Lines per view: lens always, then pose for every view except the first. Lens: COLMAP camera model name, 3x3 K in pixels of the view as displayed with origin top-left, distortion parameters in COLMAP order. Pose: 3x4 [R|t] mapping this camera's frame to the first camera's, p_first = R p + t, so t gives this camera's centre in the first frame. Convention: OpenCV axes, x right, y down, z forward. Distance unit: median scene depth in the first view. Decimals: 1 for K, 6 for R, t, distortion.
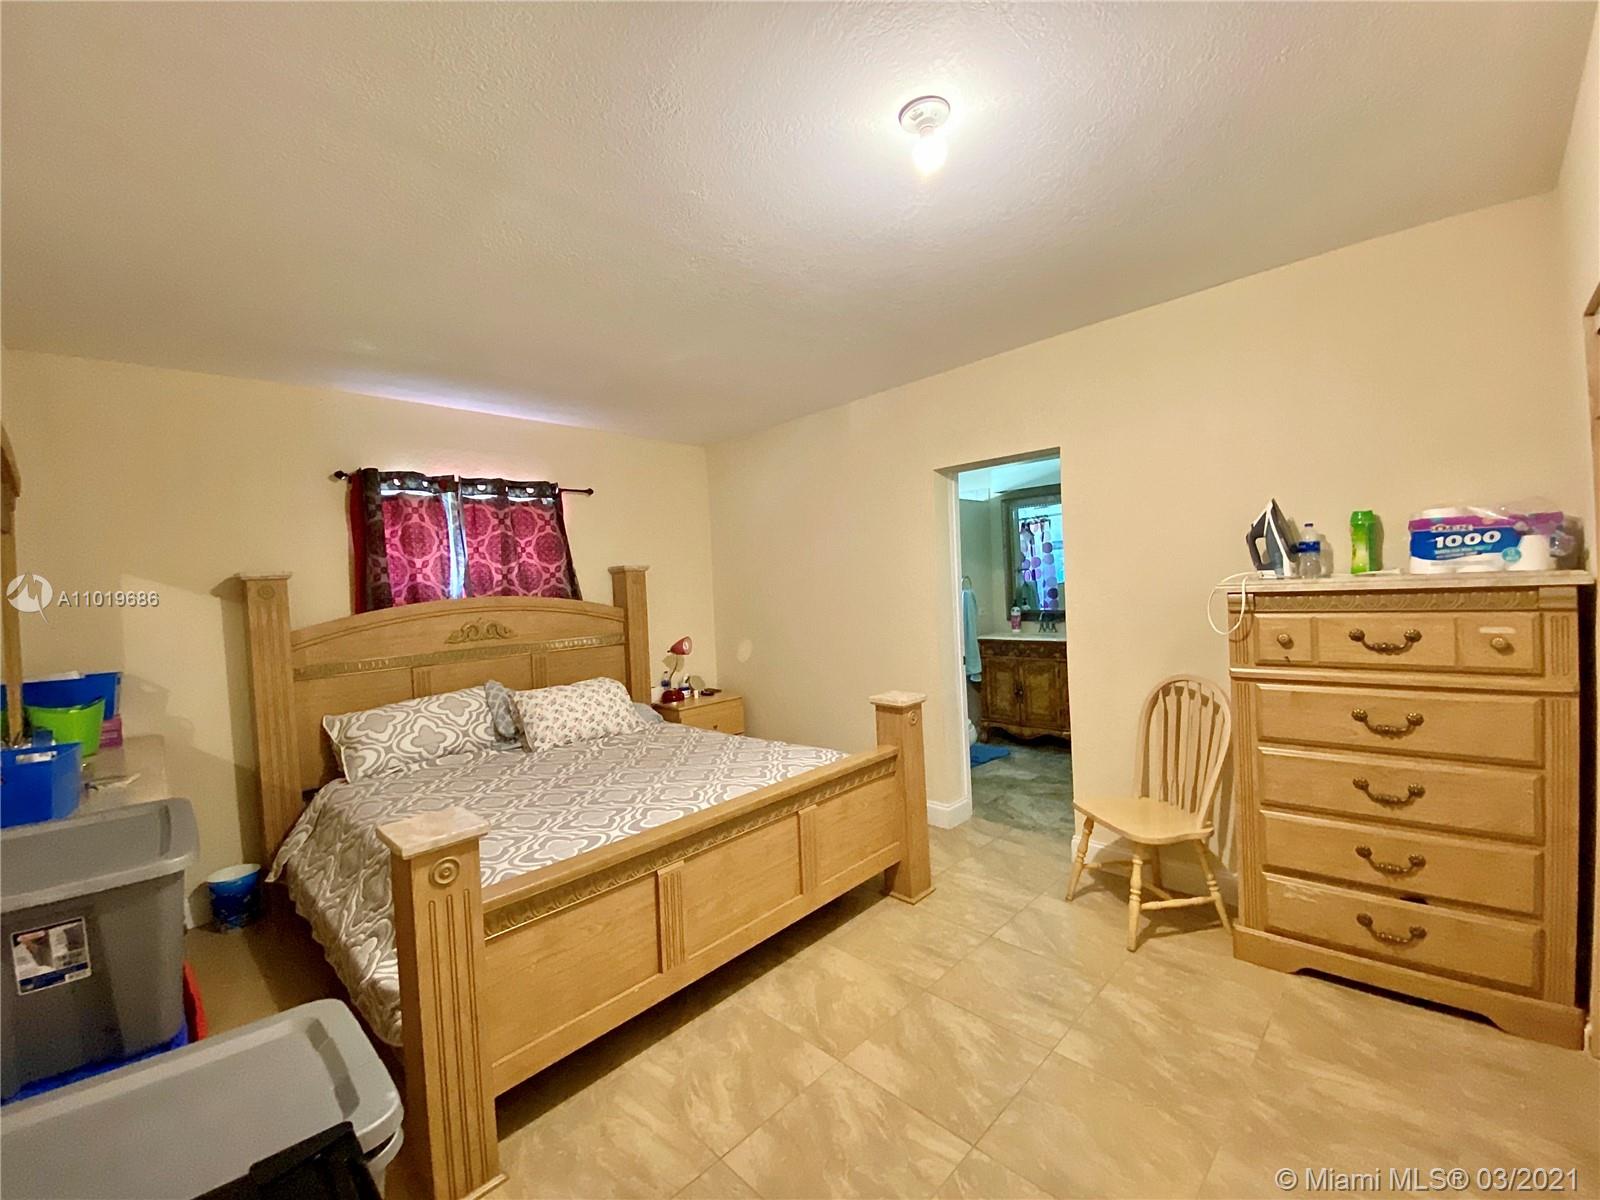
lens RADIAL K [[662.3, 0, 800.0], [0, 662.3, 600.0], [0, 0, 1]] dist [0.001263, -0.012952]
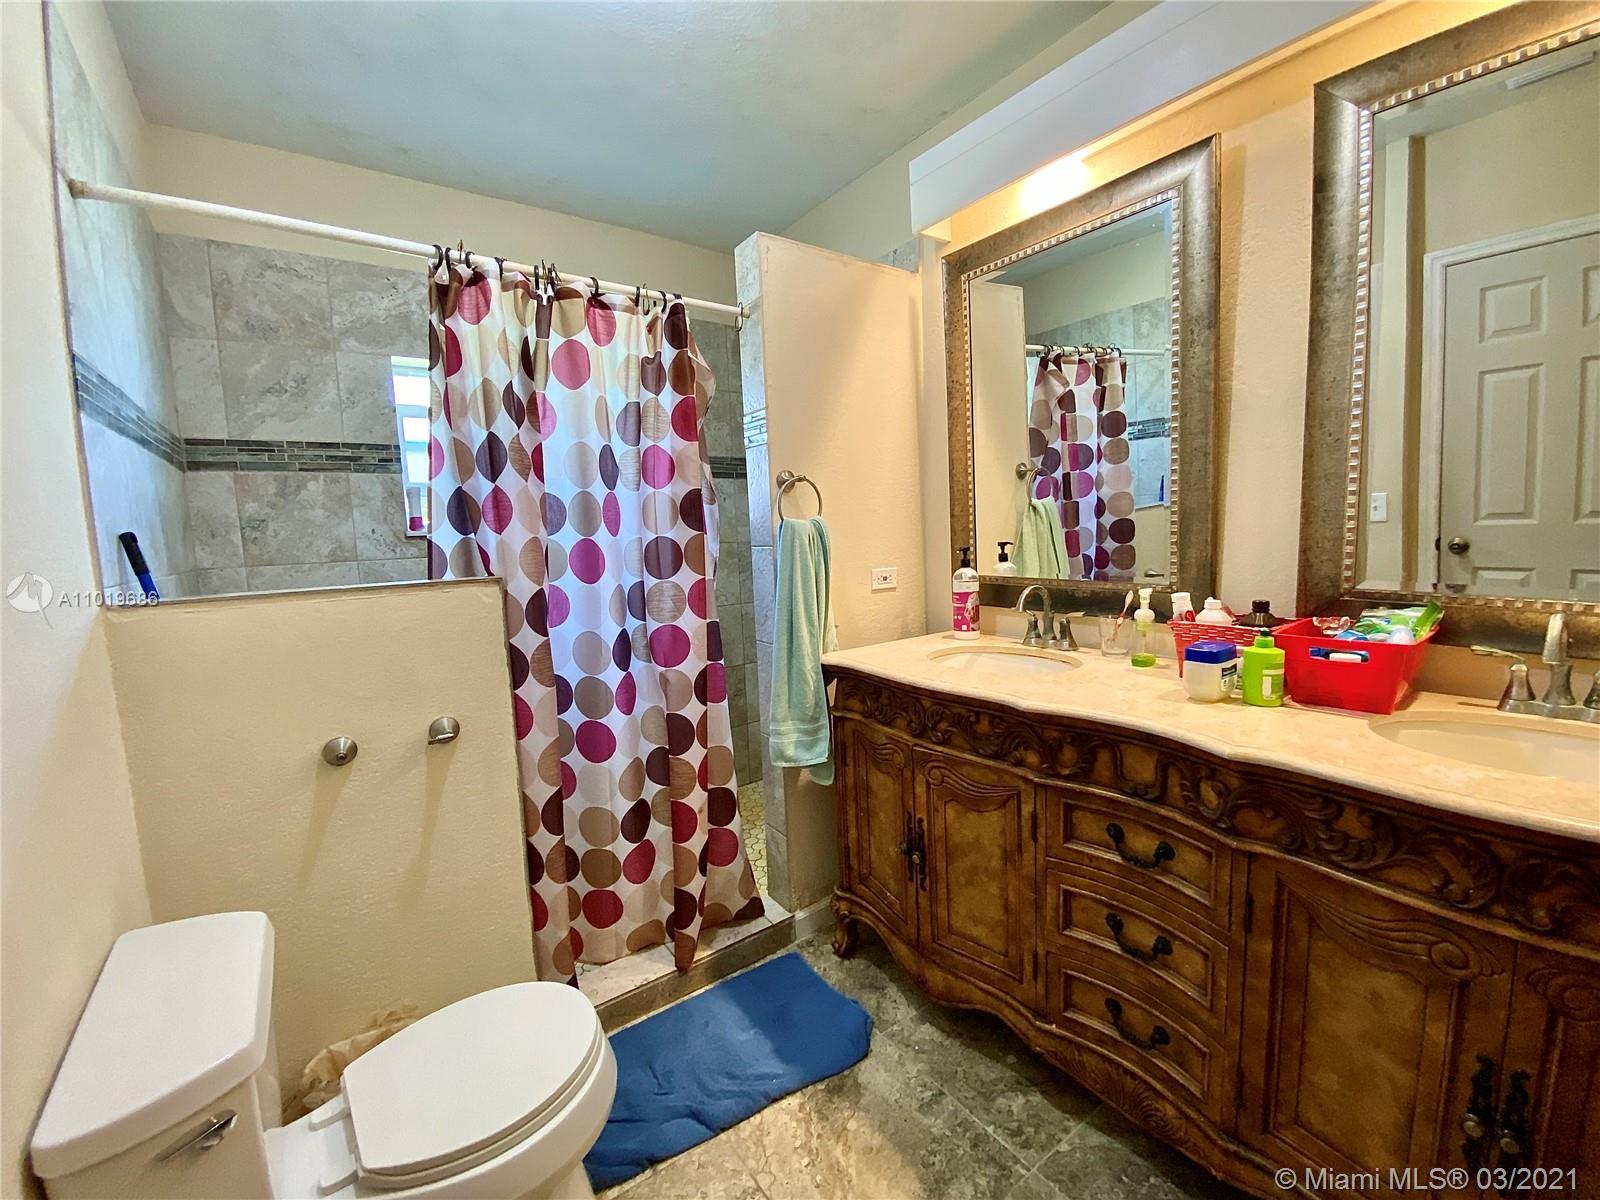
lens RADIAL K [[662.3, 0, 800.0], [0, 662.3, 600.0], [0, 0, 1]] dist [0.001263, -0.012952]
pose [[0.985041, 0.026661, -0.170245, 0.317486], [-0.011590, 0.995972, 0.088913, -0.002399], [0.171929, -0.085610, 0.981382, 0.680581]]
